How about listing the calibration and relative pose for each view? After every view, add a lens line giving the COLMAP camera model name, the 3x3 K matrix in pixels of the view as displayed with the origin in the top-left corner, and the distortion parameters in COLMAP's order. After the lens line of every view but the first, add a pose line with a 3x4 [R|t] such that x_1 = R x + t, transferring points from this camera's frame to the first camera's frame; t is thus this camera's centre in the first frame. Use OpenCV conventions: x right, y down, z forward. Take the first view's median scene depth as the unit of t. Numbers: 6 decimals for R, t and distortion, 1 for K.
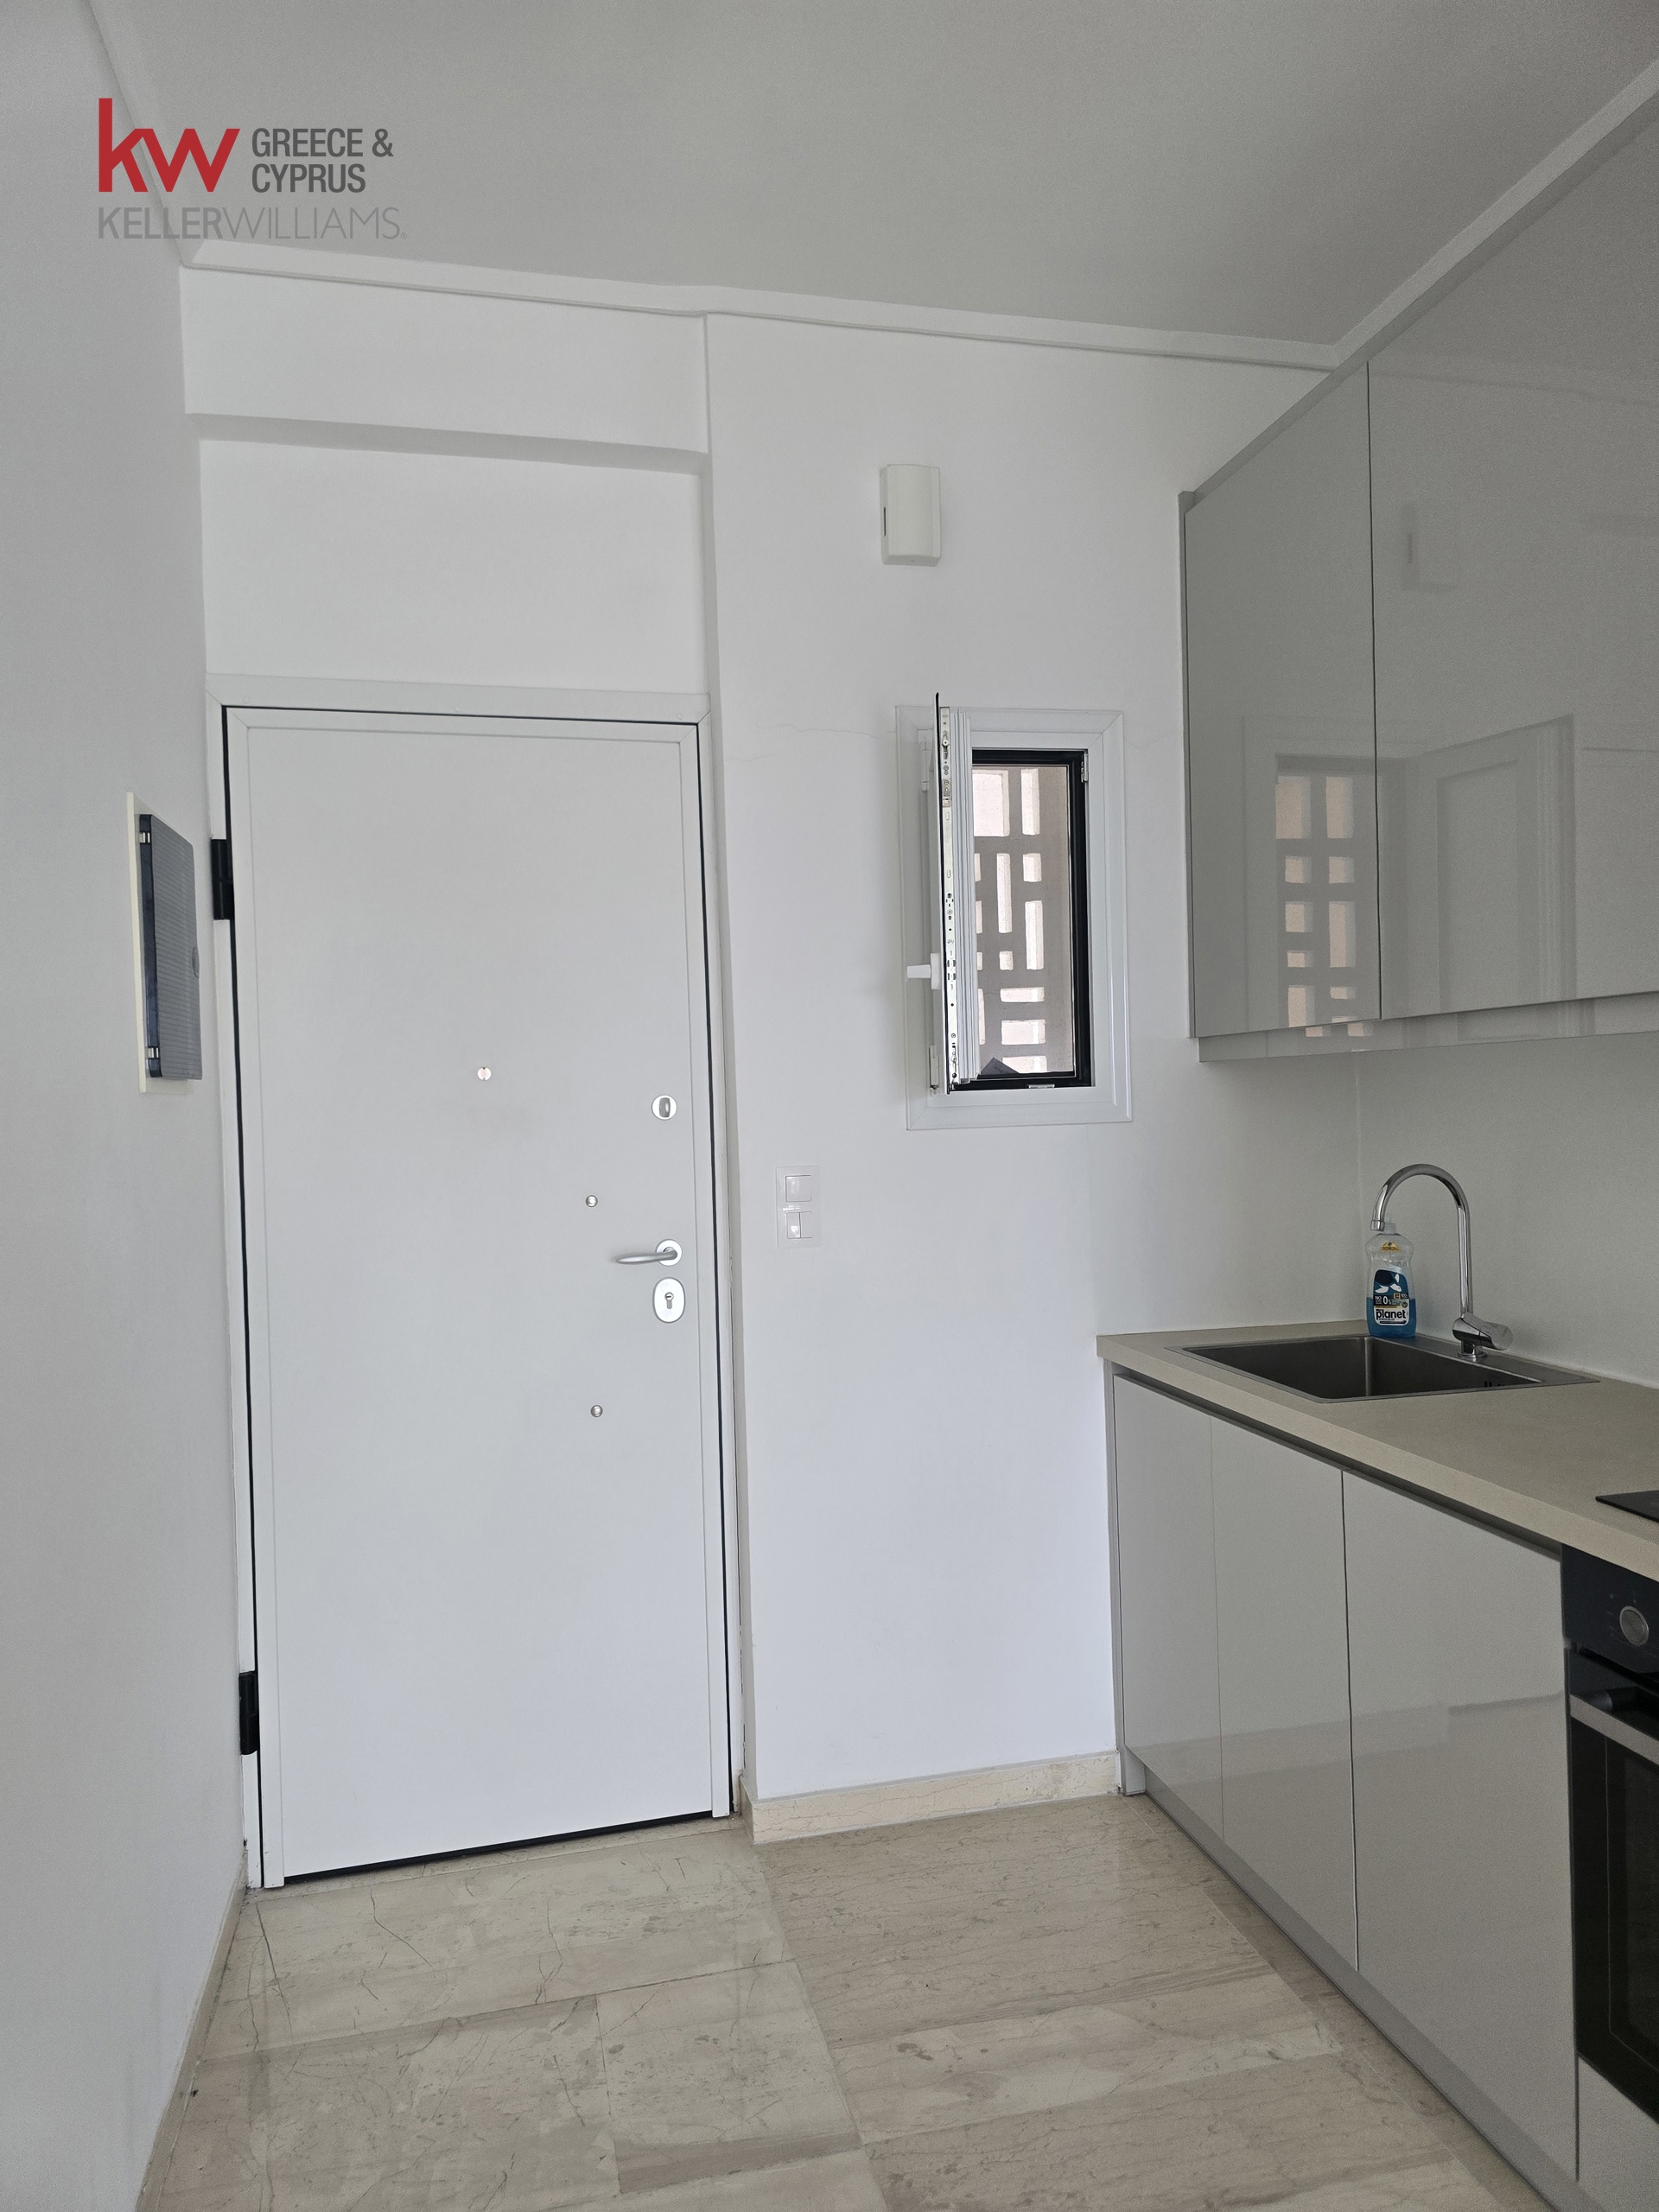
lens RADIAL K [[1471.4, 0, 829.5], [0, 1471.4, 1106.0], [0, 0, 1]] dist [0.005397, -0.045894]
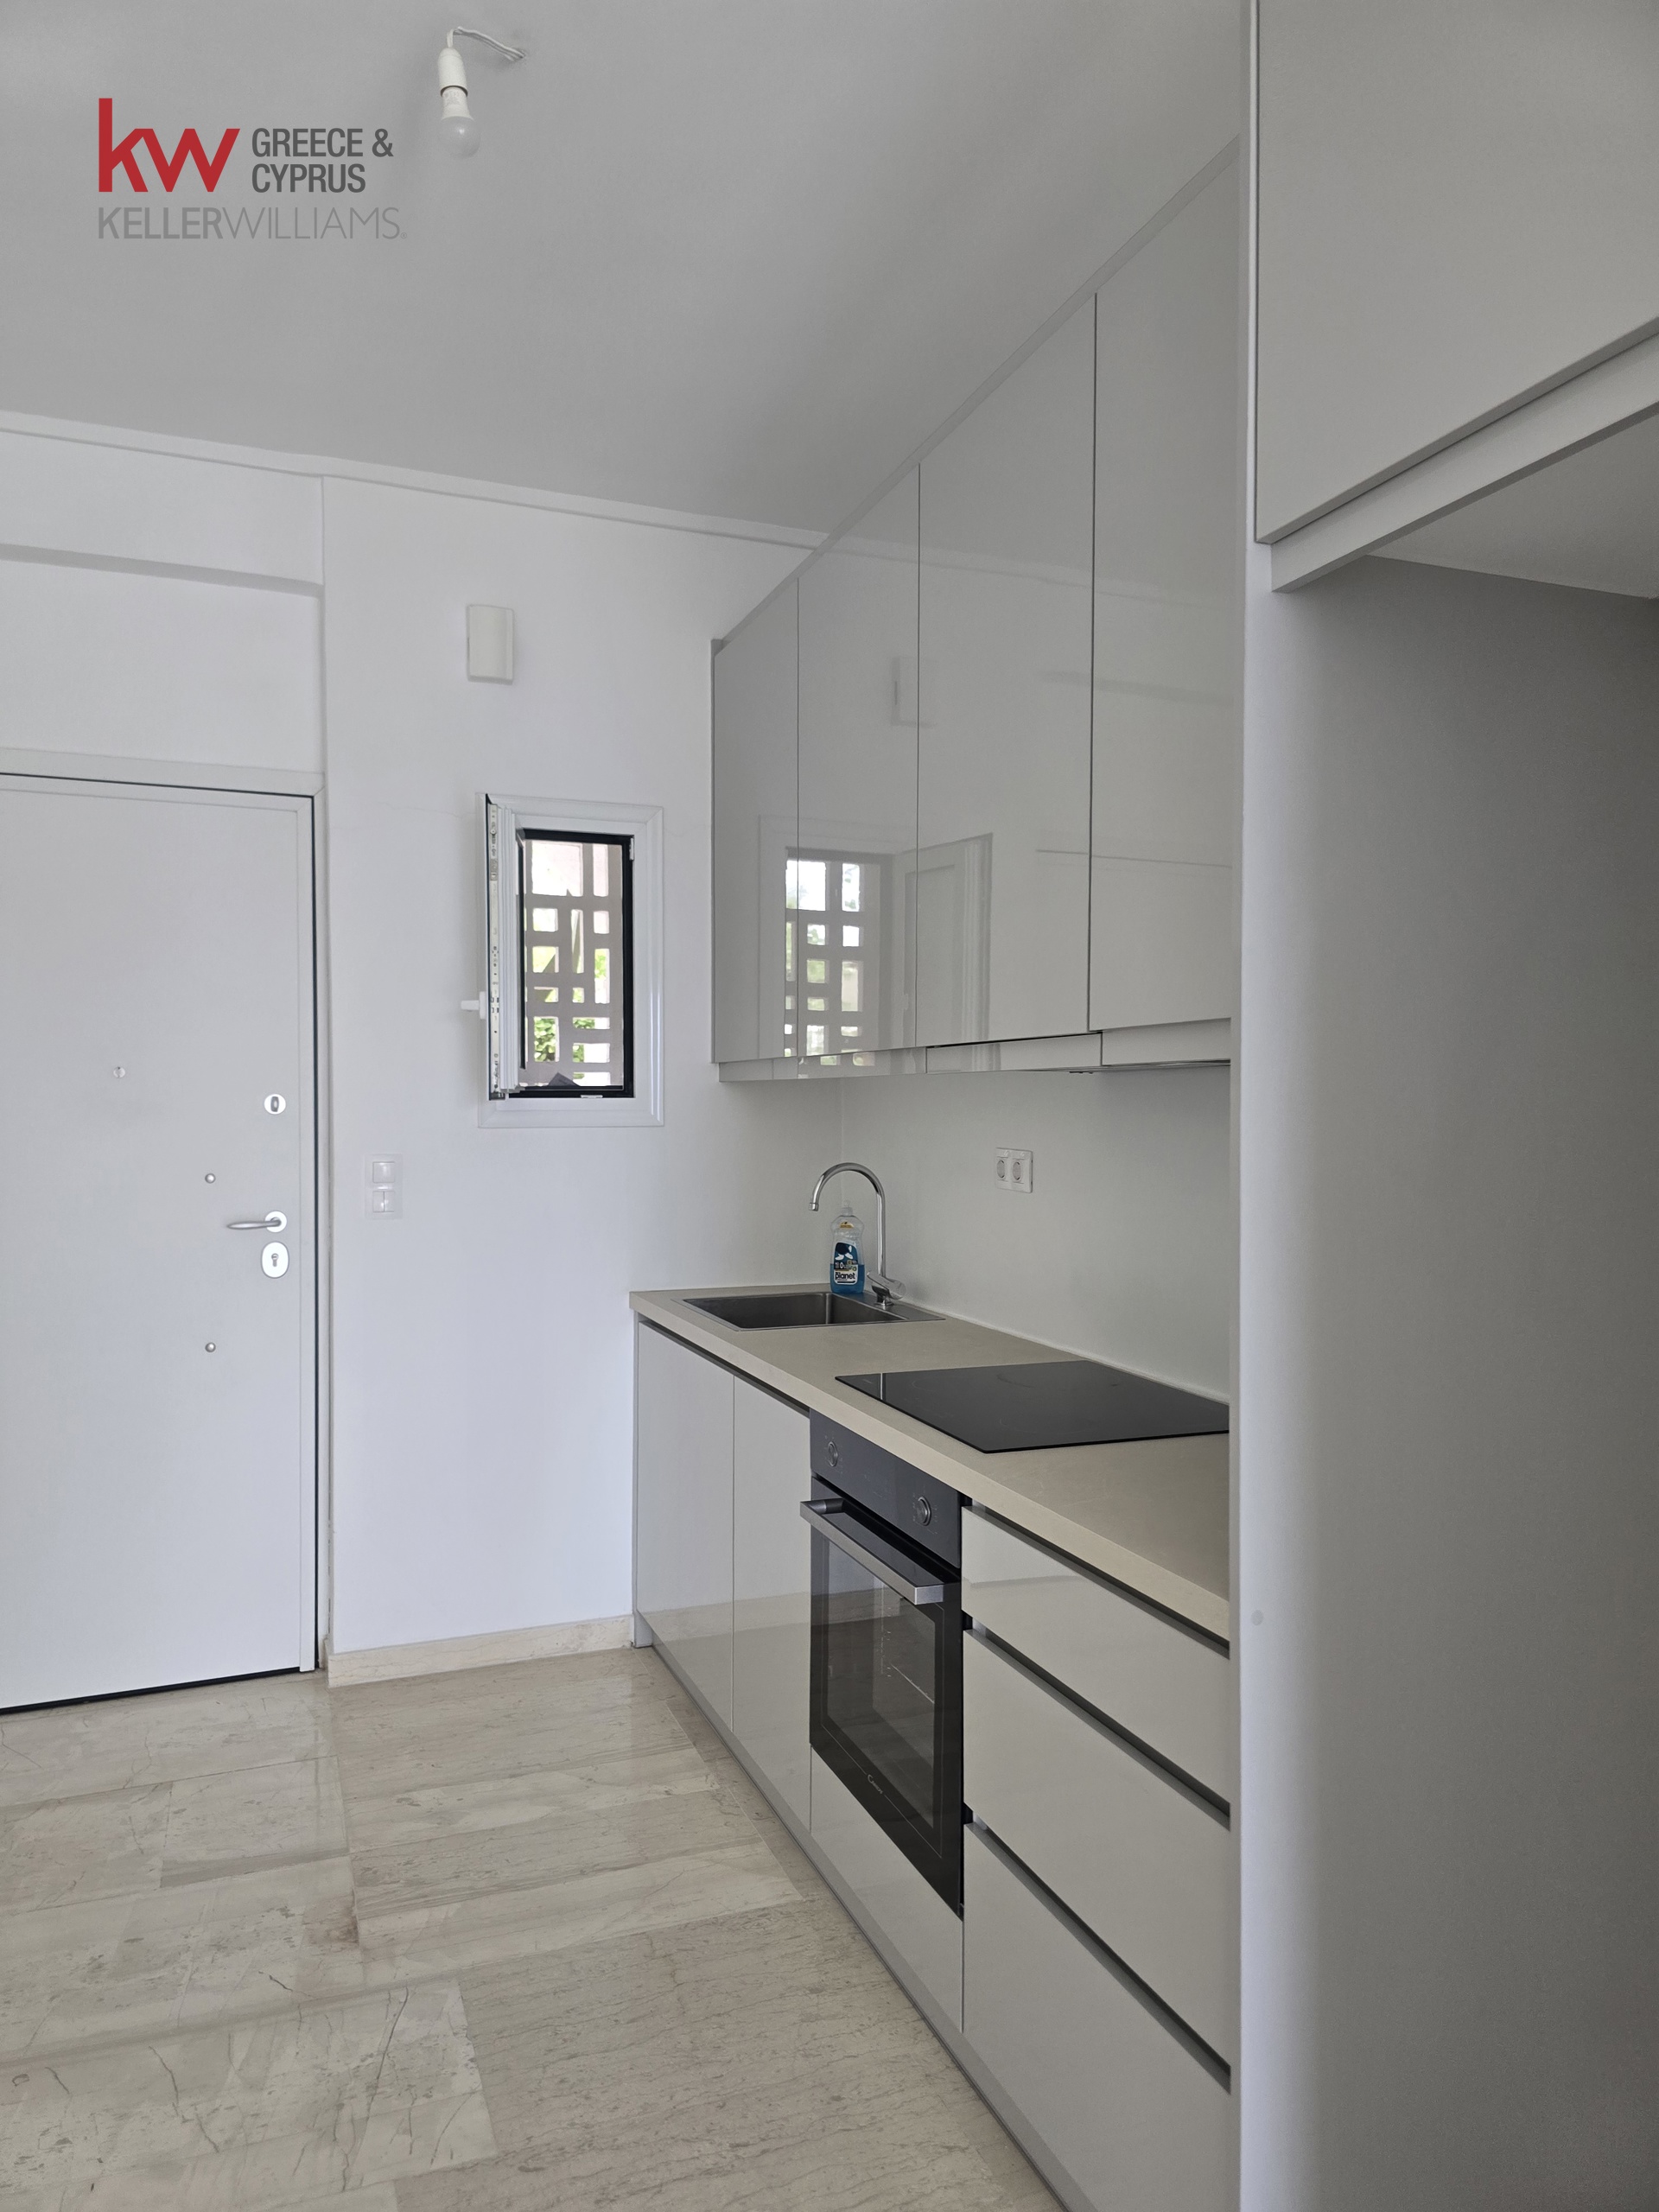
lens RADIAL K [[1460.0, 0, 836.3], [0, 1460.0, 1119.6], [0, 0, 1]] dist [0.001896, -0.036677]
pose [[0.987958, 0.026514, 0.152435, 0.171680], [-0.026762, 0.999642, -0.000421, 0.001618], [-0.152392, -0.003663, 0.988313, -0.297876]]
